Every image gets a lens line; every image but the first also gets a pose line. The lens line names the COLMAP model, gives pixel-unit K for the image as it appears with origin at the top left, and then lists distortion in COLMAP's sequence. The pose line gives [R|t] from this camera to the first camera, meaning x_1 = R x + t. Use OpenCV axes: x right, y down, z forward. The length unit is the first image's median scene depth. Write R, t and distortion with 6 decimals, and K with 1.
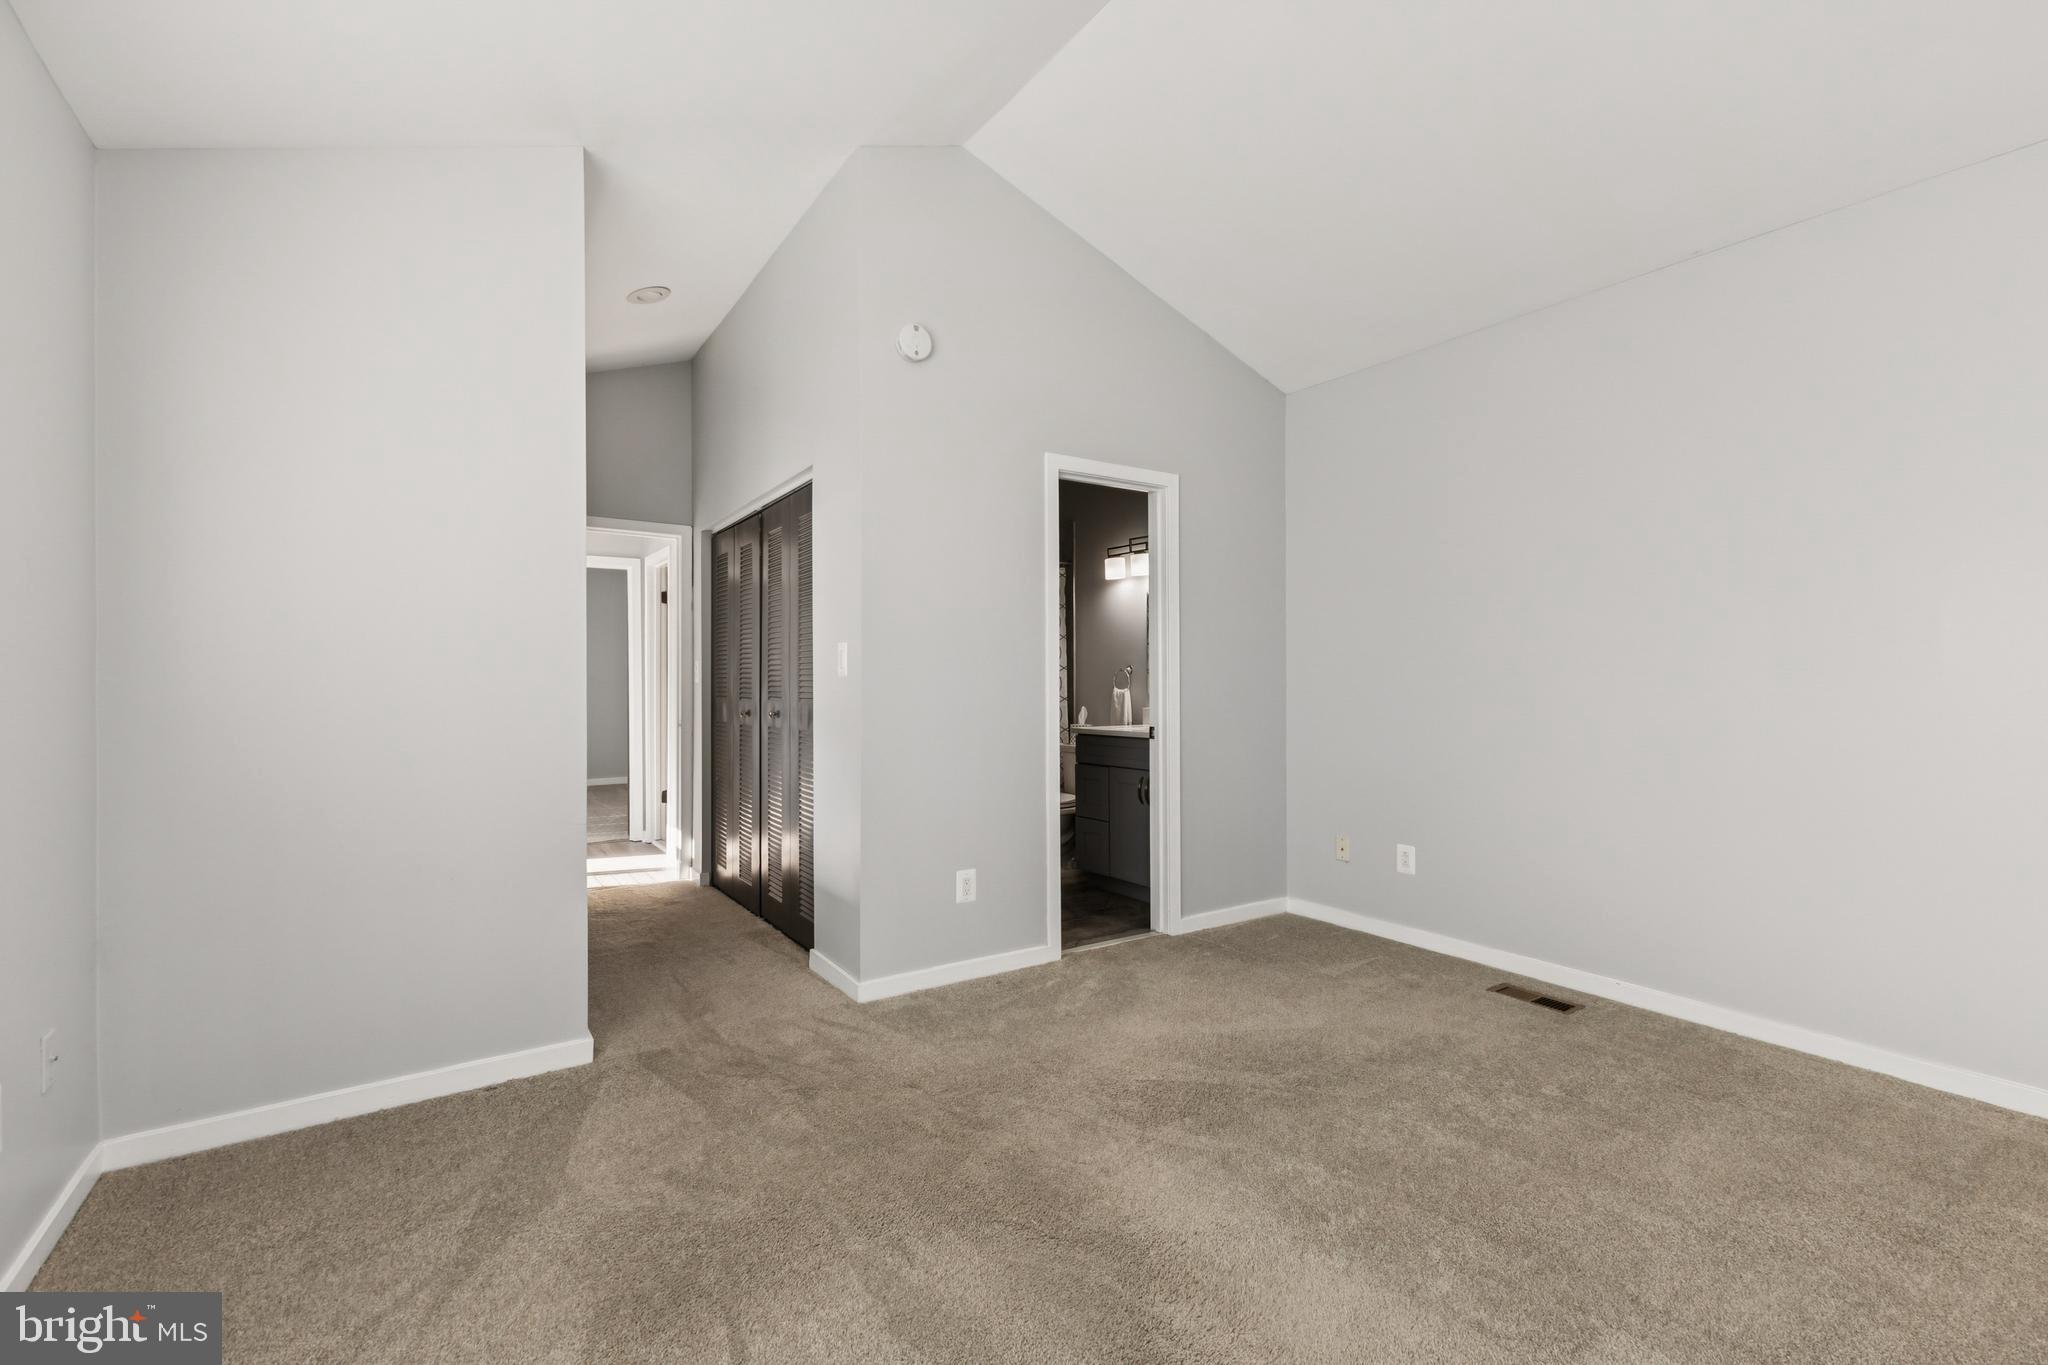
lens RADIAL K [[895.9, 0, 1025.1], [0, 895.9, 687.3], [0, 0, 1]] dist [0.012236, -0.000409]
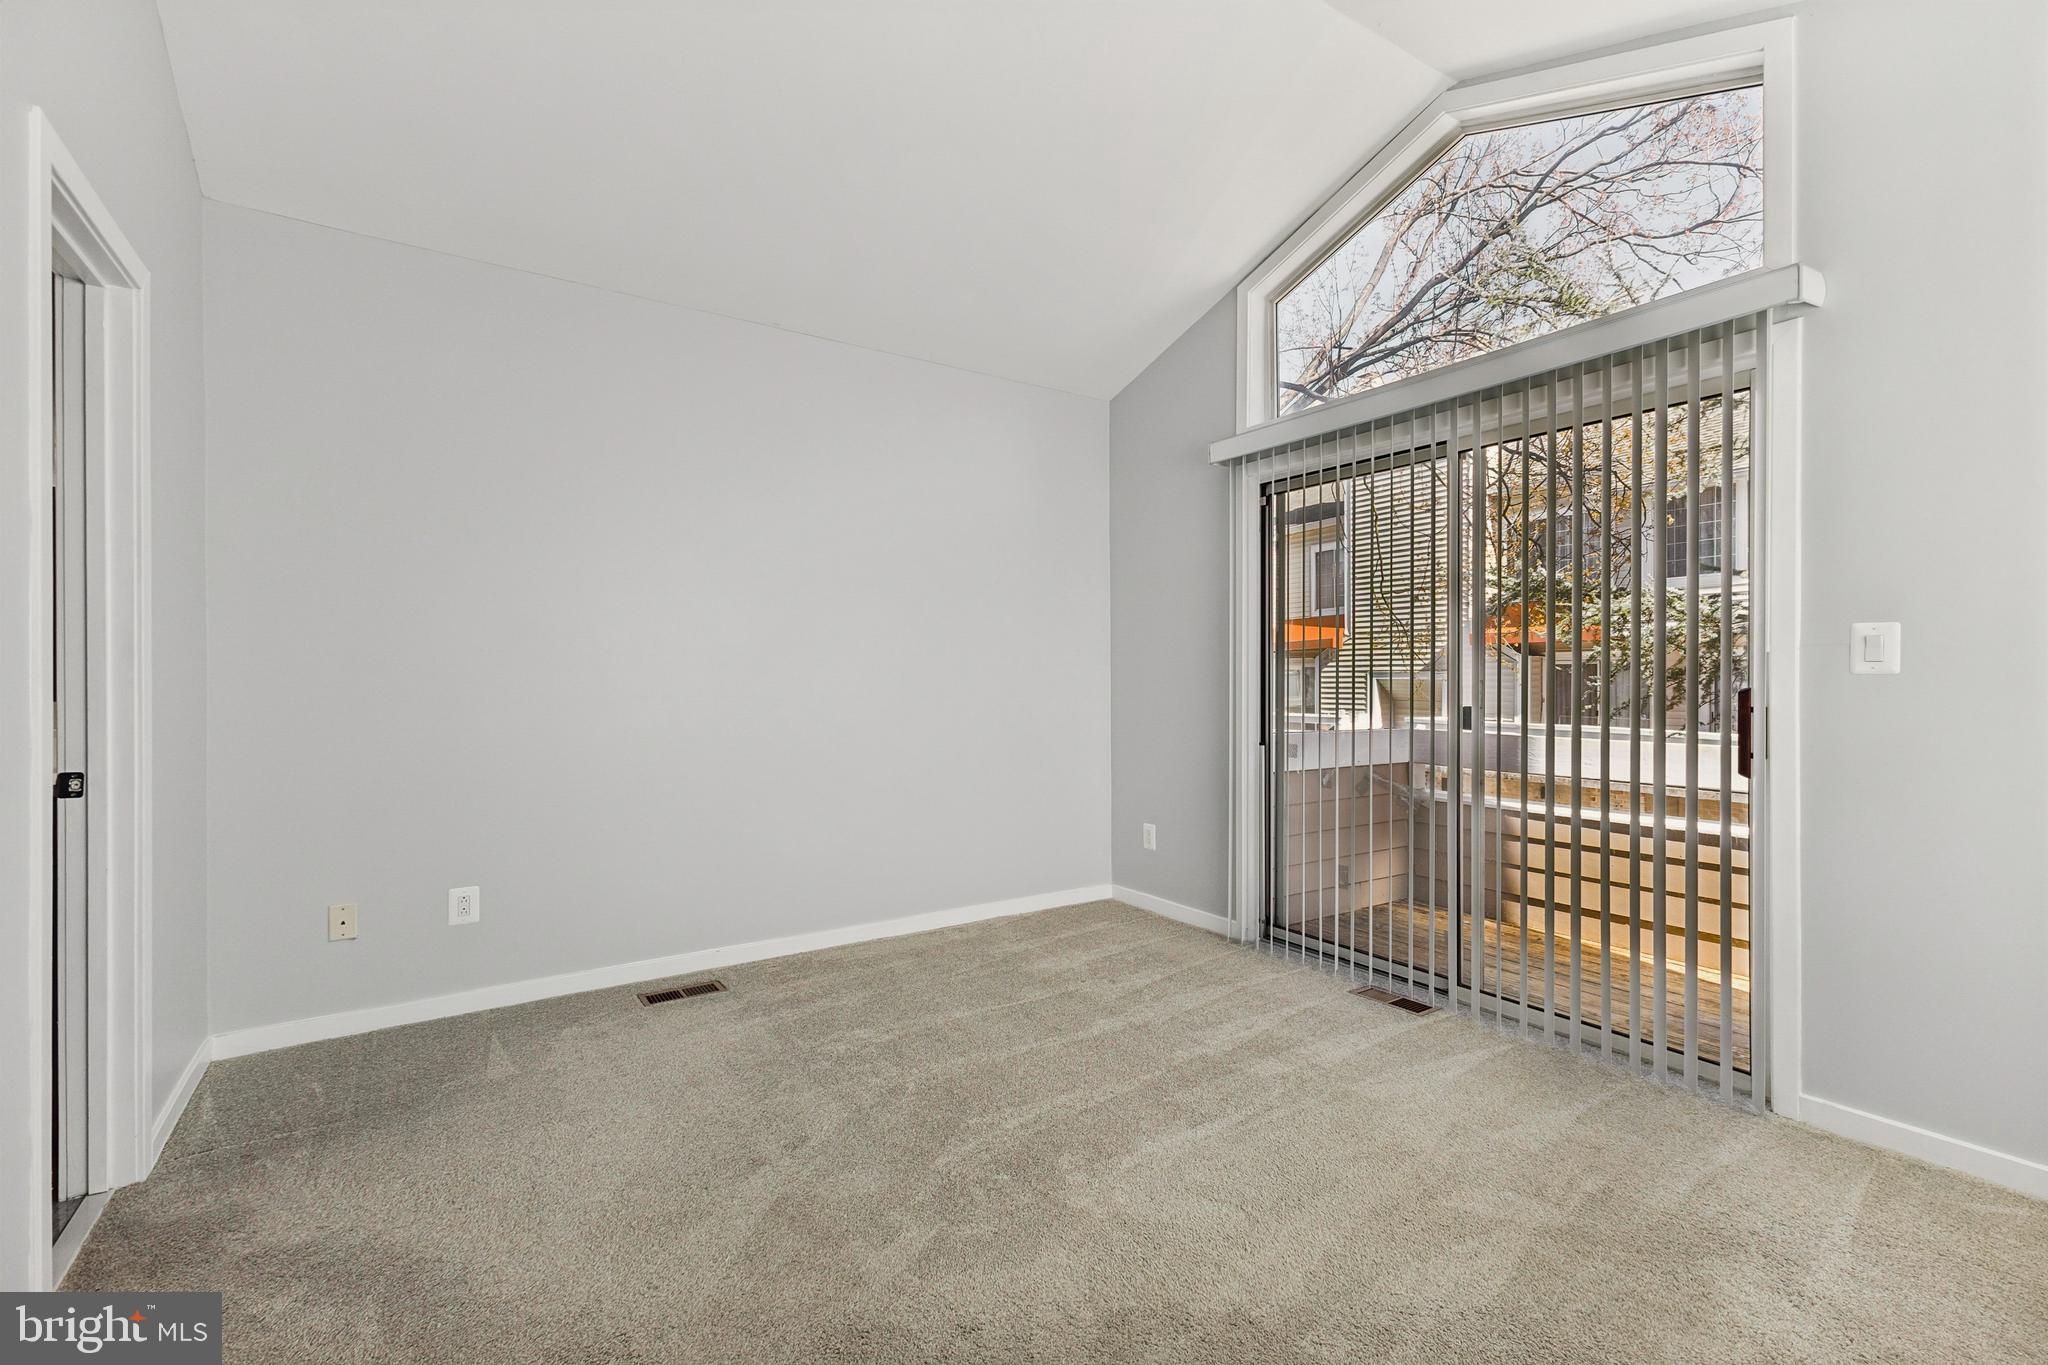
lens RADIAL K [[895.9, 0, 1040.5], [0, 895.9, 674.2], [0, 0, 1]] dist [0.012236, -0.000409]
pose [[-0.004473, -0.005961, 0.999972, -0.437055], [0.006187, 0.999963, 0.005989, -0.013436], [-0.999971, 0.006214, -0.004436, 0.606893]]
